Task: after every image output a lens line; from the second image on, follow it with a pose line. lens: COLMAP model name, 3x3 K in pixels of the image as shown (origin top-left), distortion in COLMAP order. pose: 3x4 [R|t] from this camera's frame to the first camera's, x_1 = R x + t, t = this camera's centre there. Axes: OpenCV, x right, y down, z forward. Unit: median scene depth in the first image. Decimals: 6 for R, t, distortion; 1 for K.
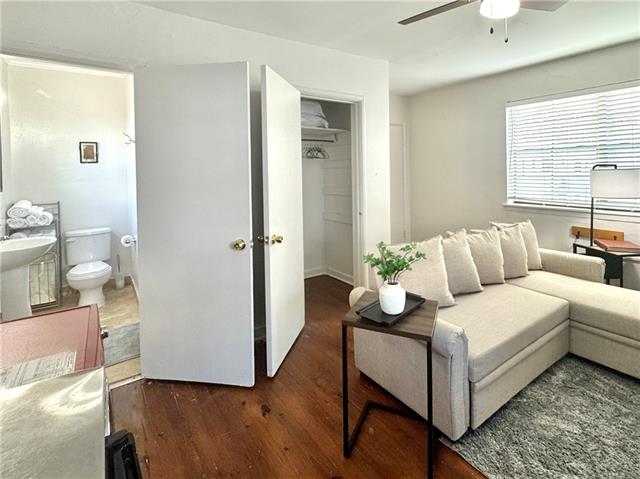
lens RADIAL K [[320.4, 0, 314.6], [0, 320.4, 176.8], [0, 0, 1]] dist [-0.001084, 0.000256]
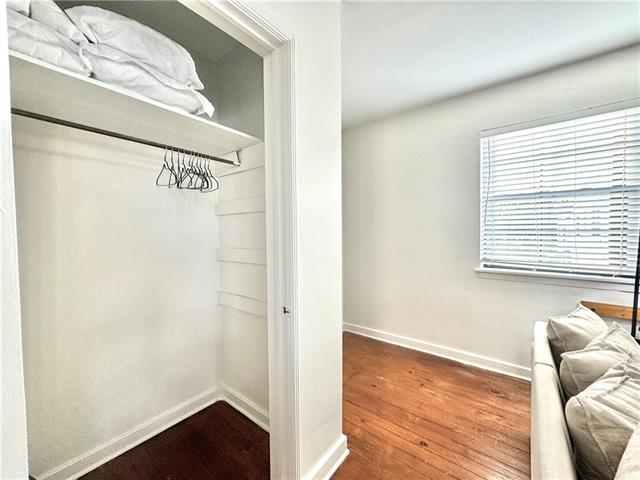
lens RADIAL K [[247.2, 0, 312.3], [0, 247.2, 244.7], [0, 0, 1]] dist [-0.017291, -0.000114]
pose [[0.962467, -0.005148, 0.271351, 0.103989], [-0.000009, 0.999819, 0.019001, 0.024930], [-0.271400, -0.018290, 0.962293, 0.799765]]
